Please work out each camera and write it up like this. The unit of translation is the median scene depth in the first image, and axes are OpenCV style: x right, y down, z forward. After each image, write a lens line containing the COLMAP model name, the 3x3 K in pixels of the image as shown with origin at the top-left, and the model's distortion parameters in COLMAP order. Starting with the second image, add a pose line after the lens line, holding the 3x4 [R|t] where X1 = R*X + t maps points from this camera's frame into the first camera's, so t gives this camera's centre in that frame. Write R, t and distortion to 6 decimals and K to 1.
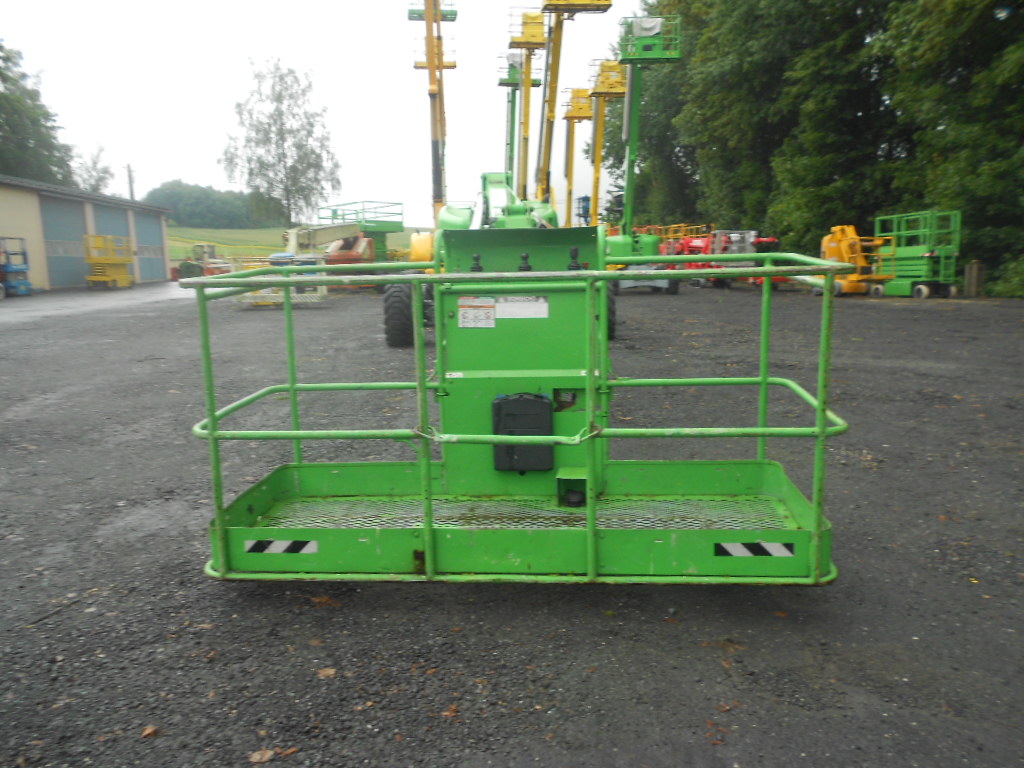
lens RADIAL K [[822.8, 0, 512.0], [0, 822.8, 384.0], [0, 0, 1]] dist [-0.005395, -0.019041]
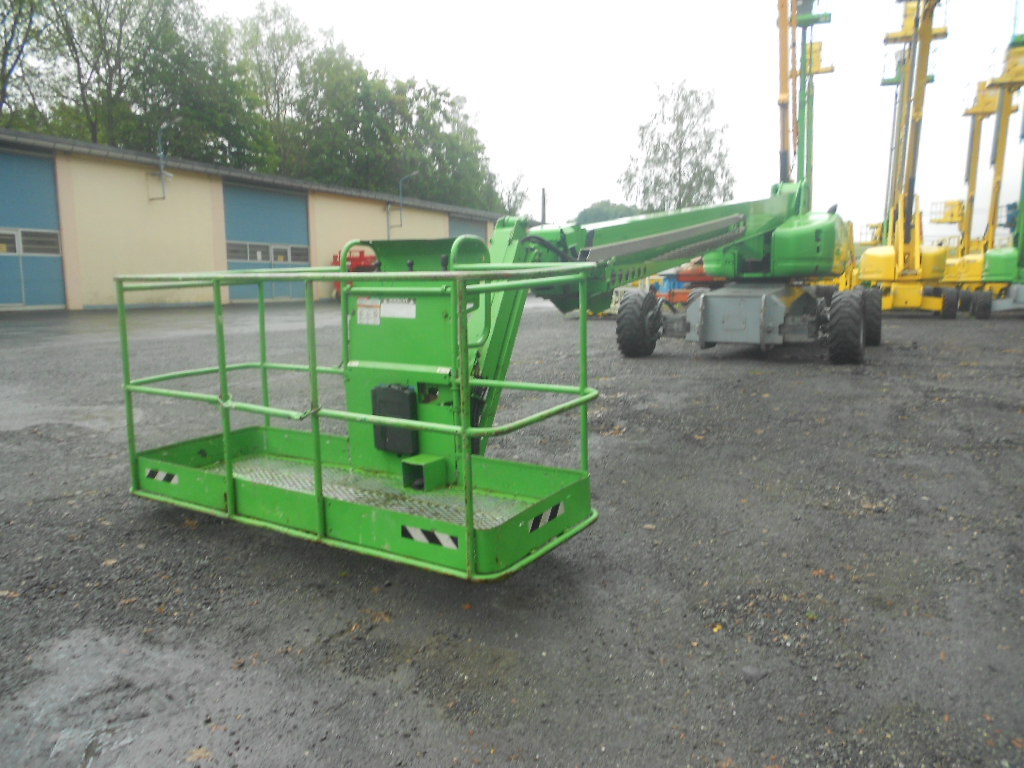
lens RADIAL K [[825.3, 0, 512.0], [0, 825.3, 384.0], [0, 0, 1]] dist [-0.003179, -0.004324]
pose [[0.857811, 0.079243, -0.507820, 0.121310], [-0.089267, 0.995997, 0.004631, -0.001346], [0.506154, 0.041359, 0.861451, 0.016913]]
